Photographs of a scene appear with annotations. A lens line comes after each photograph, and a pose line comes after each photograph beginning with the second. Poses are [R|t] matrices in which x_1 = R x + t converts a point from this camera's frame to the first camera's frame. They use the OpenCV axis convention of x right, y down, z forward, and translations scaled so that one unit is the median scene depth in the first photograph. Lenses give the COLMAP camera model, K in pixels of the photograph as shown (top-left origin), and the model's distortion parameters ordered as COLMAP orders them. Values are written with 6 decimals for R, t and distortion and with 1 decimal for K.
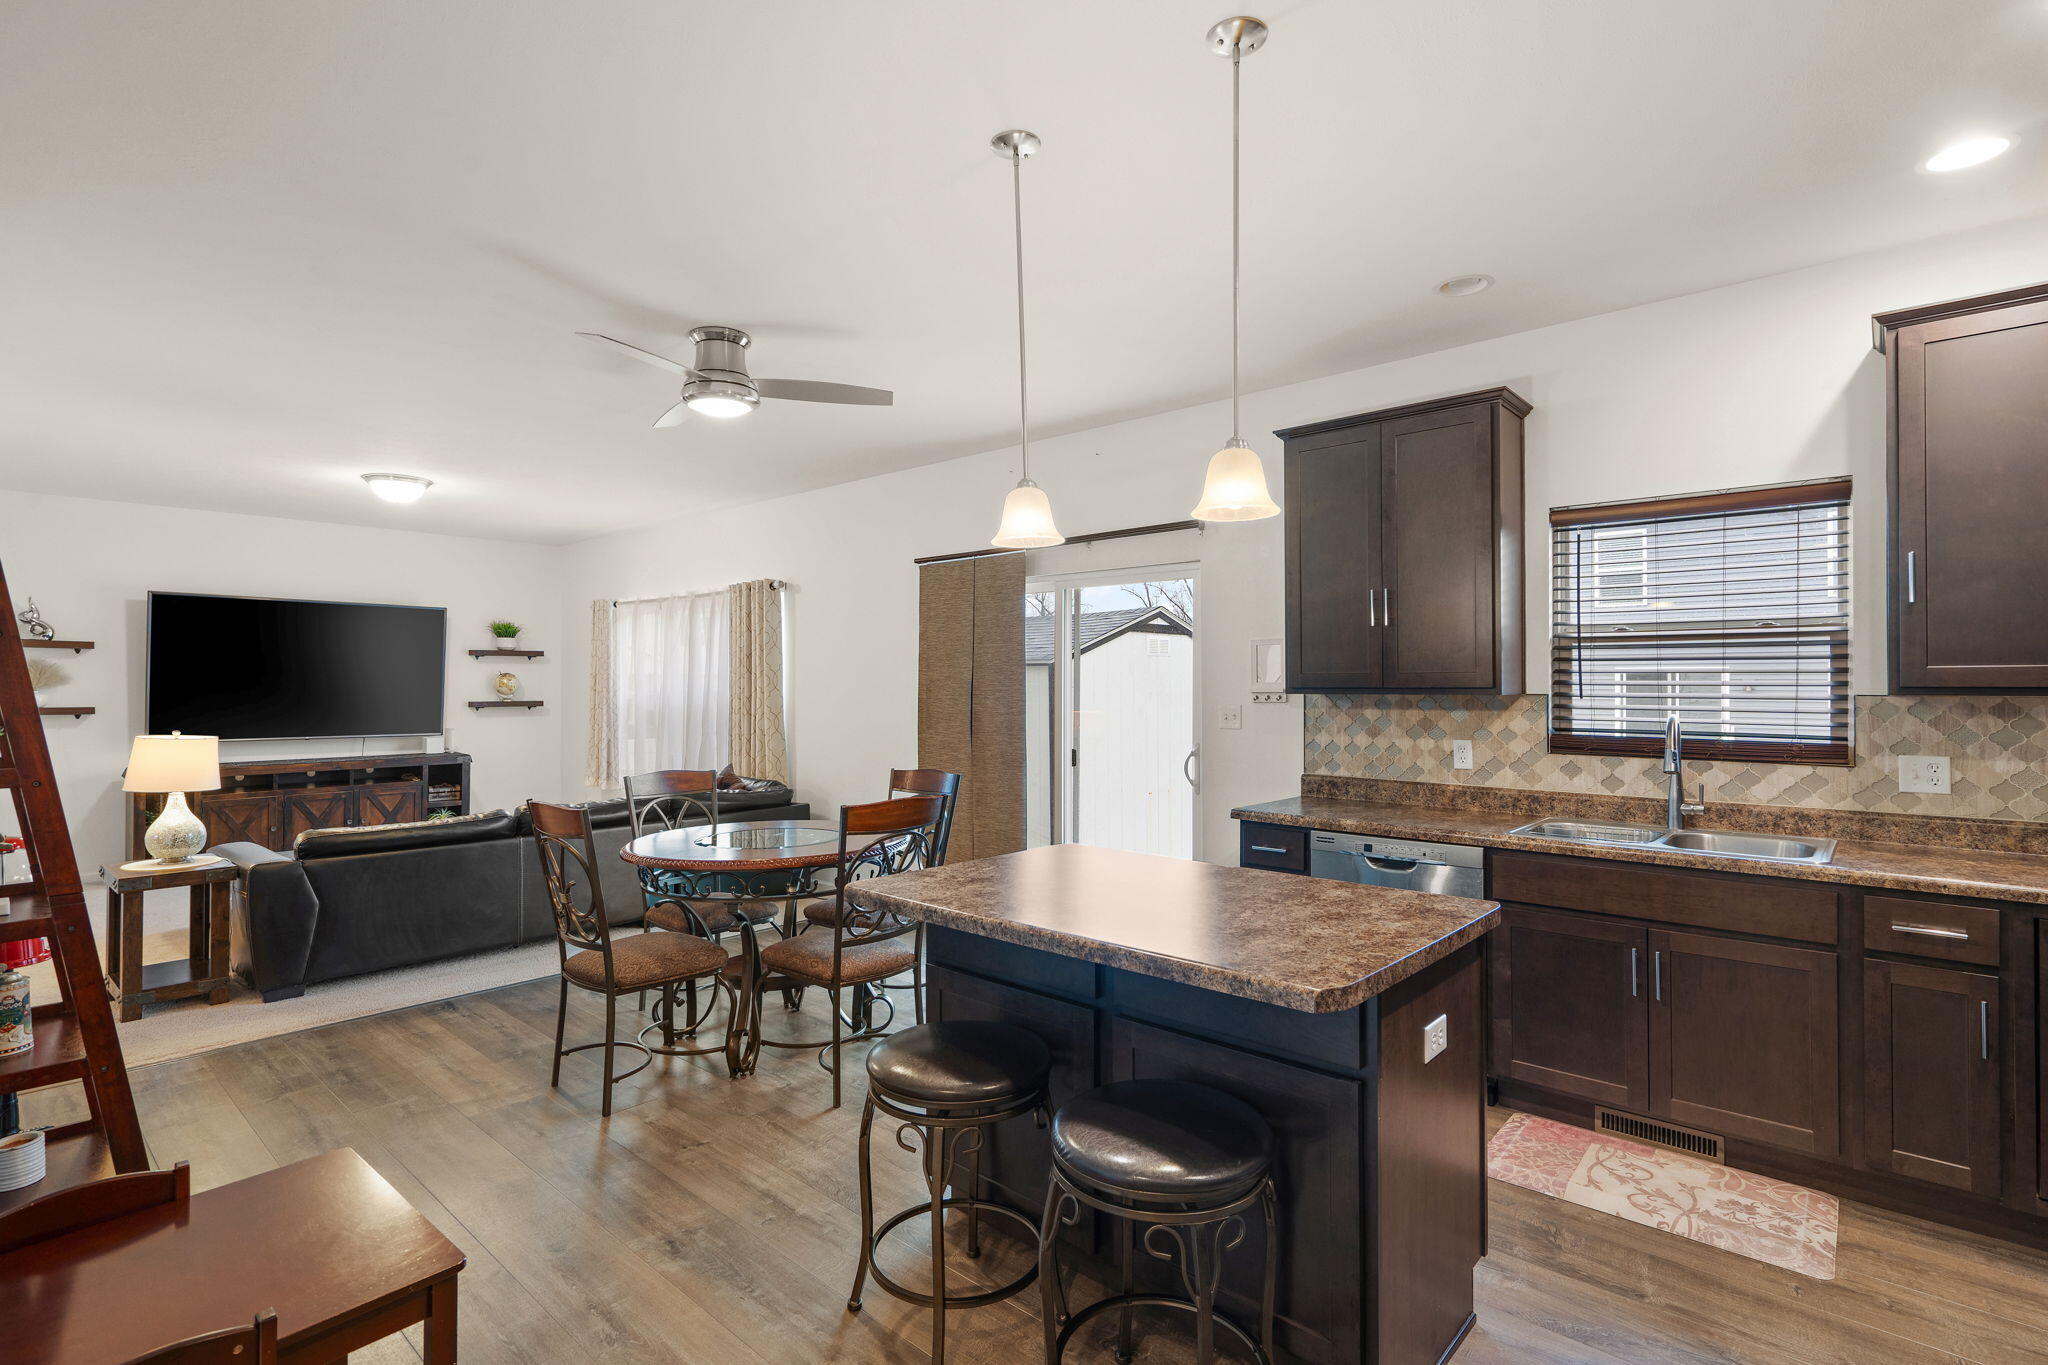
lens RADIAL K [[980.4, 0, 1026.4], [0, 980.4, 677.9], [0, 0, 1]] dist [0.000718, 0.001409]
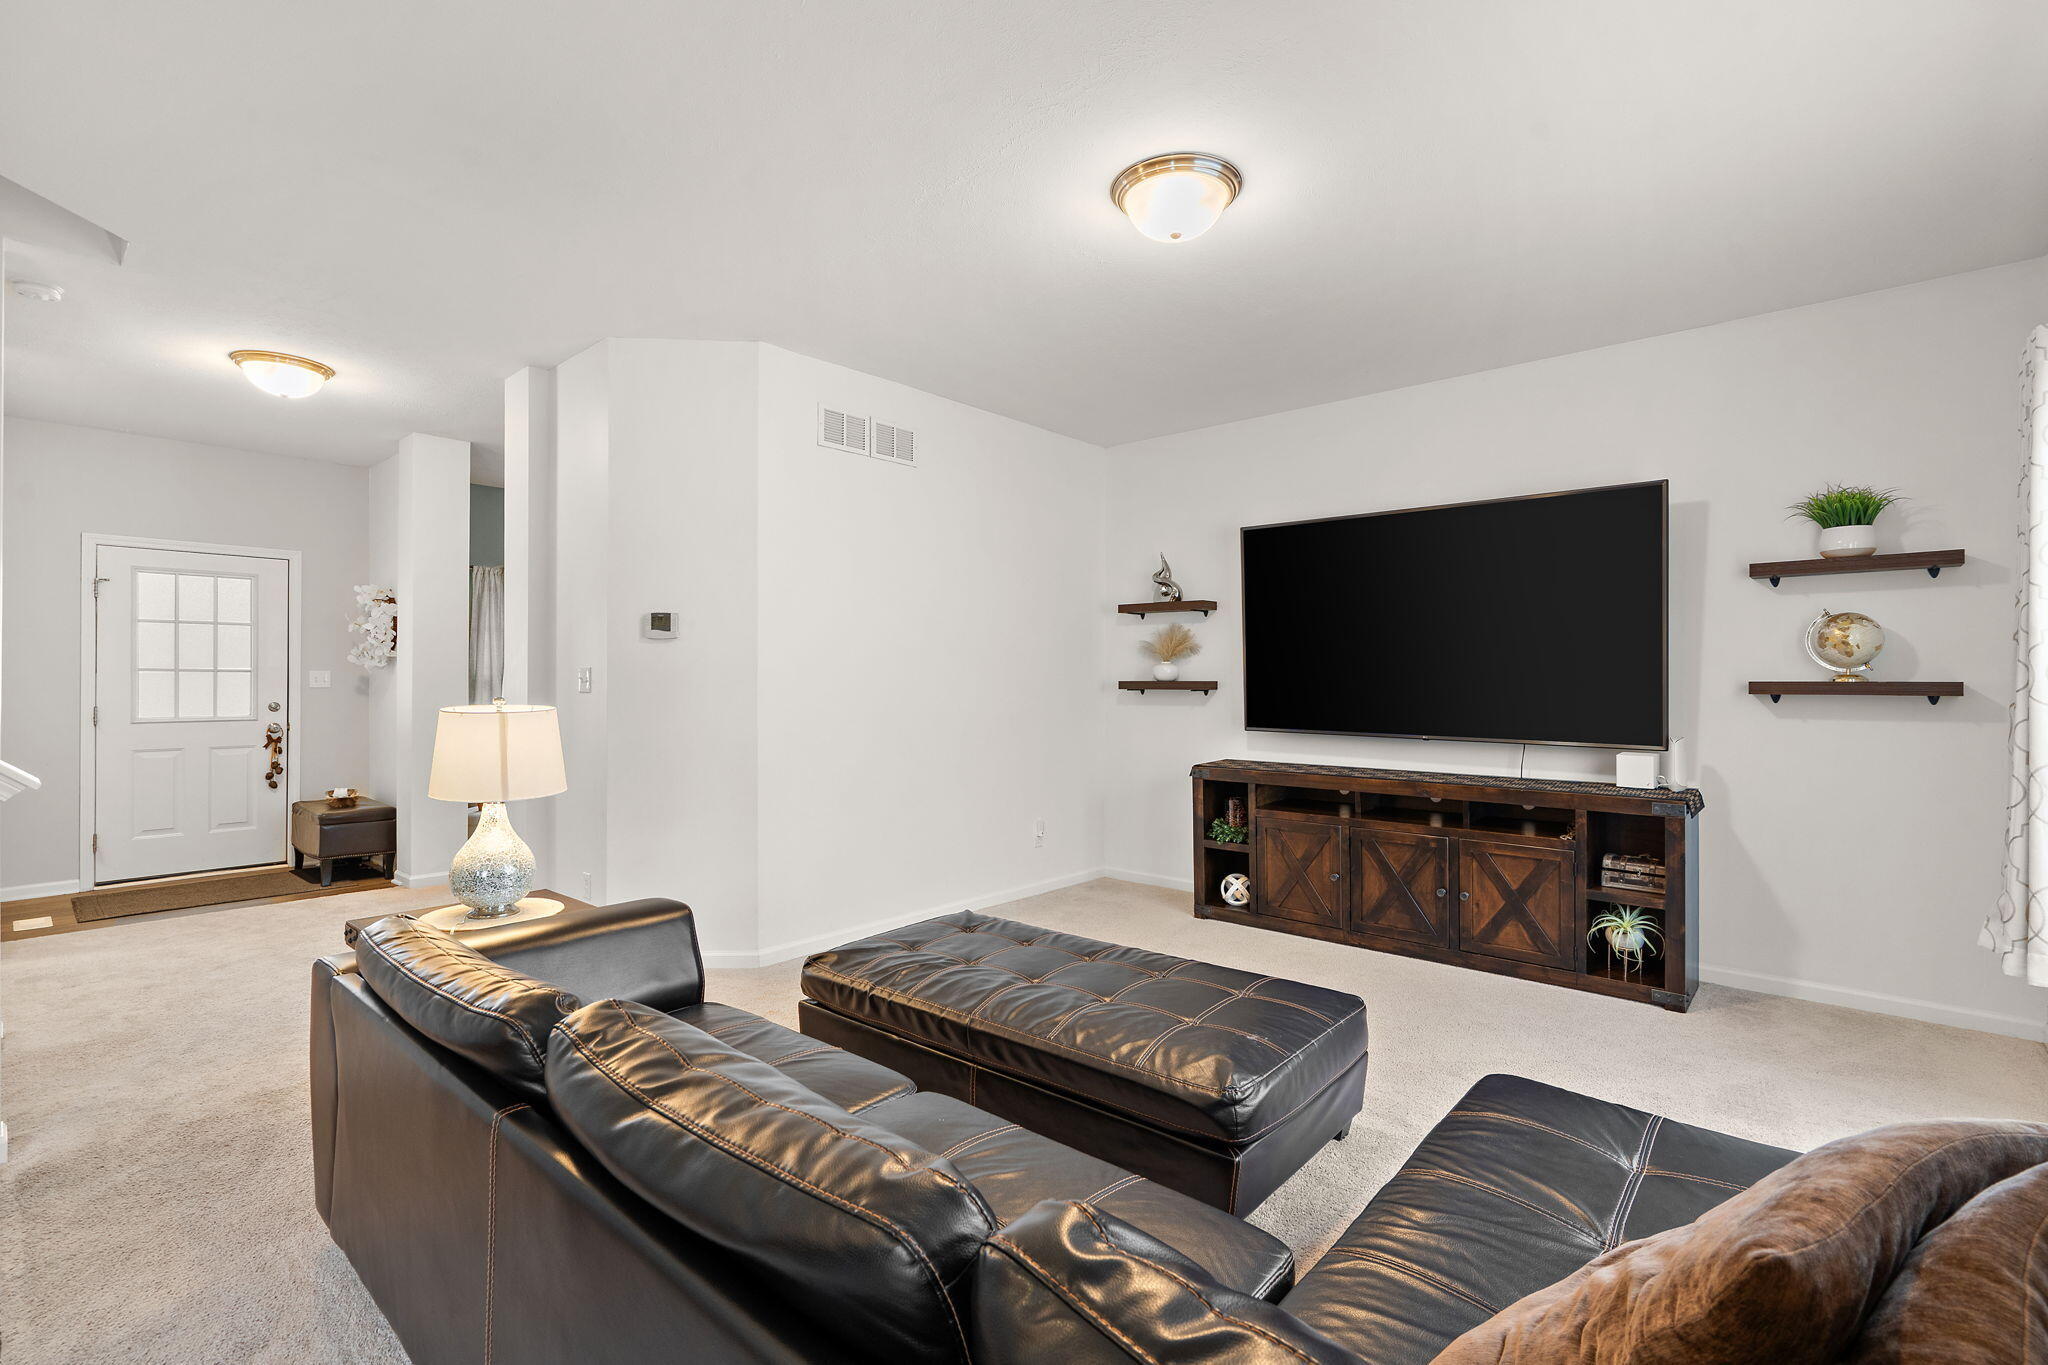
lens RADIAL K [[934.7, 0, 1024.0], [0, 934.7, 682.5], [0, 0, 1]] dist [-0.002059, 0.000554]
pose [[0.003783, 0.003455, -0.999987, -0.338315], [0.004070, 0.999986, 0.003471, 0.051375], [0.999985, -0.004083, 0.003769, 1.571305]]
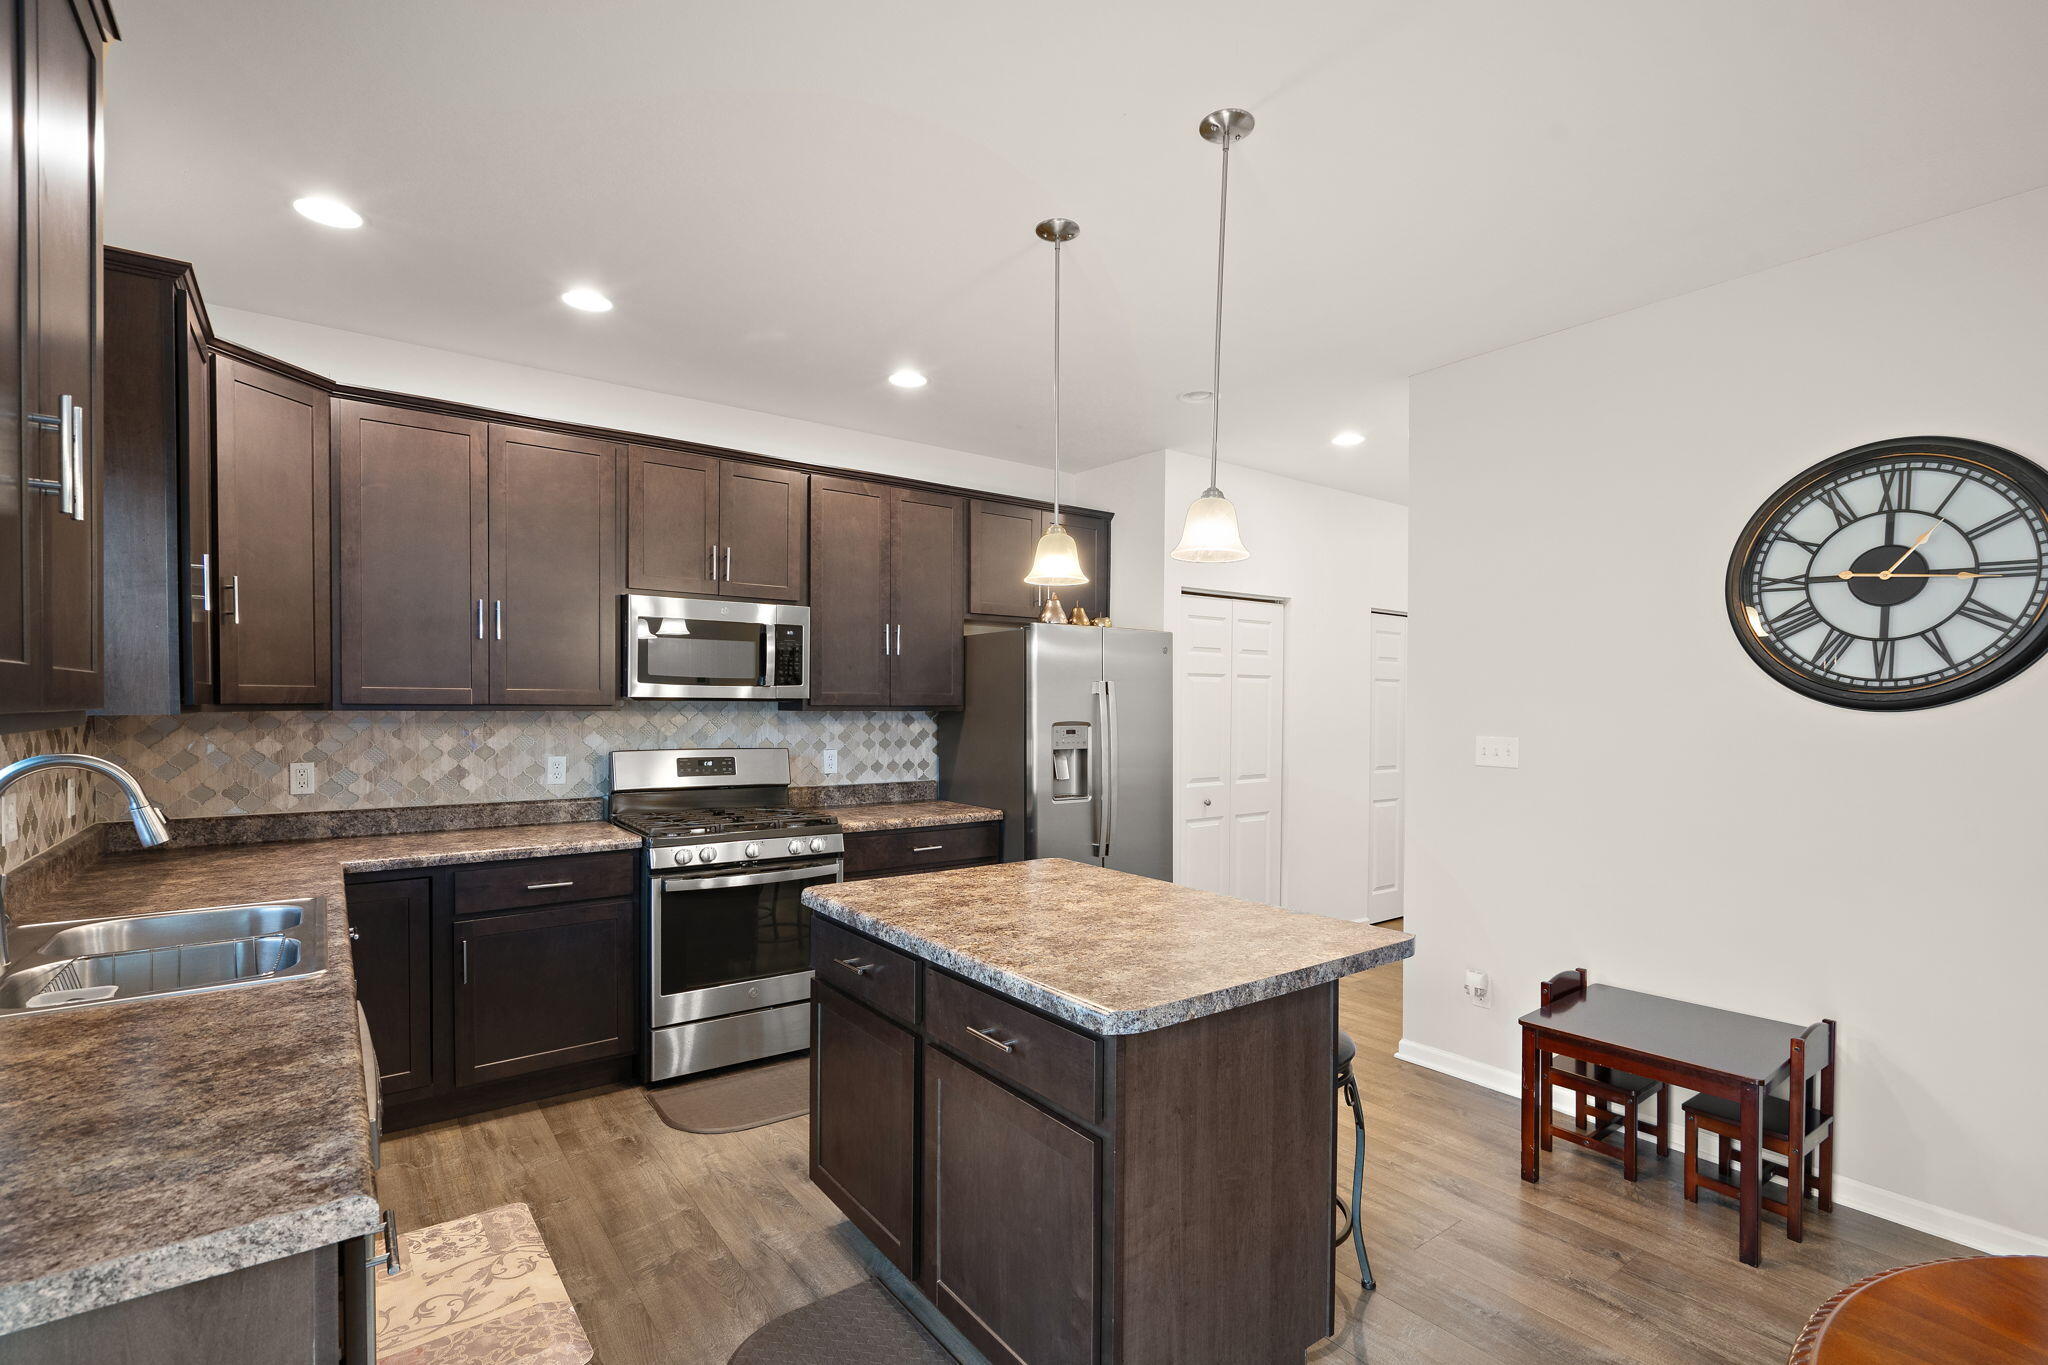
lens RADIAL K [[939.2, 0, 1022.0], [0, 939.2, 716.5], [0, 0, 1]] dist [-0.004016, 0.004739]
pose [[-0.978871, -0.007492, 0.204340, -0.003940], [-0.006568, 0.999965, 0.005196, 0.008046], [-0.204372, 0.003744, -0.978886, 1.242475]]
